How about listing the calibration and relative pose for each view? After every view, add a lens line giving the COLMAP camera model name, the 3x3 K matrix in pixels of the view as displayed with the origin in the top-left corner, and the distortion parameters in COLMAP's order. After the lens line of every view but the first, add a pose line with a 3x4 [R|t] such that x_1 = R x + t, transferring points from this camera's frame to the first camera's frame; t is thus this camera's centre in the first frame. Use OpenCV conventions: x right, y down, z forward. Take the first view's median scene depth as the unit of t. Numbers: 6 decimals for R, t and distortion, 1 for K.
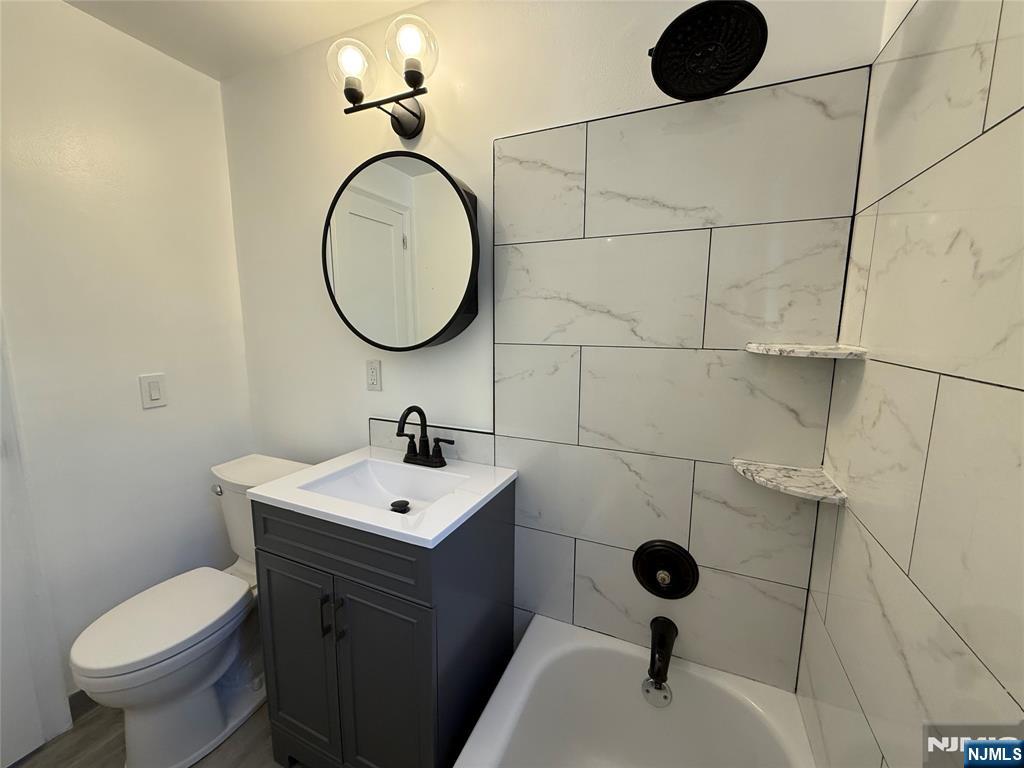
lens RADIAL K [[407.2, 0, 509.8], [0, 407.2, 382.5], [0, 0, 1]] dist [0.000133, 0.000063]
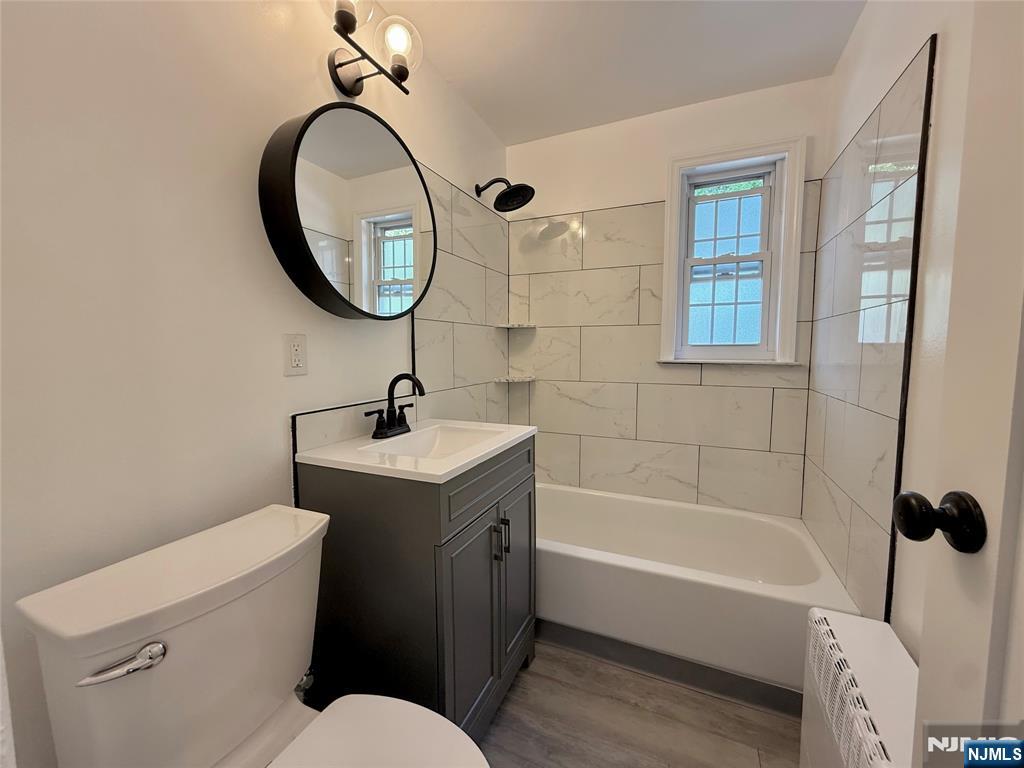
lens RADIAL K [[407.2, 0, 509.8], [0, 407.2, 382.5], [0, 0, 1]] dist [0.000133, 0.000063]
pose [[0.002857, -0.088712, 0.996053, -1.338993], [0.148304, 0.985080, 0.087309, 0.031506], [-0.988938, 0.147469, 0.015971, 0.766157]]
